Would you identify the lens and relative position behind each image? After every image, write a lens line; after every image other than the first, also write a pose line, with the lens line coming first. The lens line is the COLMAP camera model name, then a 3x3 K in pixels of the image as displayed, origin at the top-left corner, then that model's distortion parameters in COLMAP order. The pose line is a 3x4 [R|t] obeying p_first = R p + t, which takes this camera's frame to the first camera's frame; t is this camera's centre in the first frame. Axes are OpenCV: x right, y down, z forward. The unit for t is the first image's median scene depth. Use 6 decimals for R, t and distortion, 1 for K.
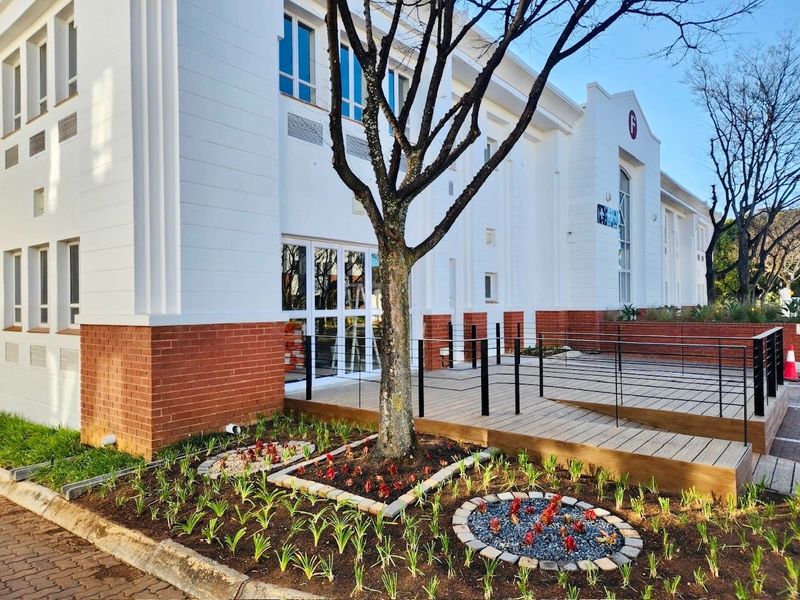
lens RADIAL K [[534.8, 0, 400.0], [0, 534.8, 300.0], [0, 0, 1]] dist [-0.001878, -0.004113]
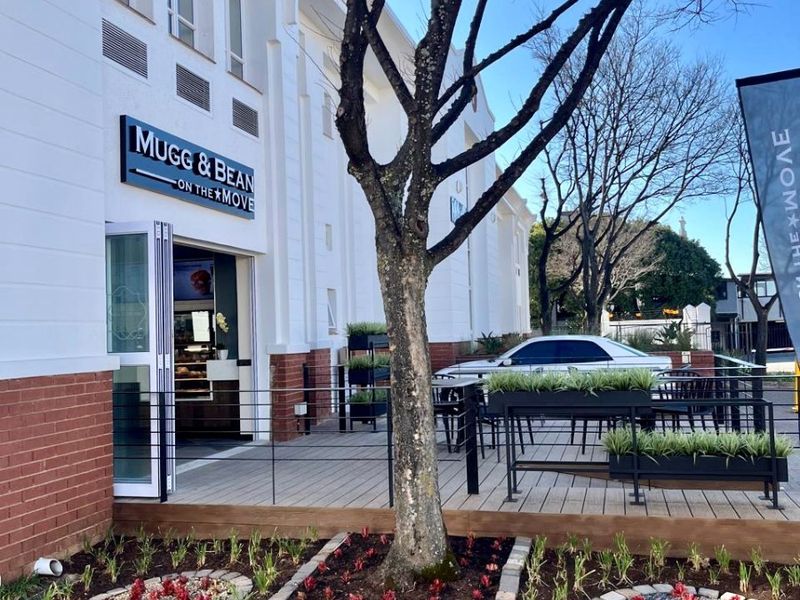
lens RADIAL K [[808.7, 0, 400.0], [0, 808.7, 300.0], [0, 0, 1]] dist [-0.000054, -0.010549]
pose [[0.908656, -0.000473, 0.417544, -0.328146], [0.016654, 0.999245, -0.035110, -0.000309], [-0.417212, 0.038857, 0.907978, 0.073225]]
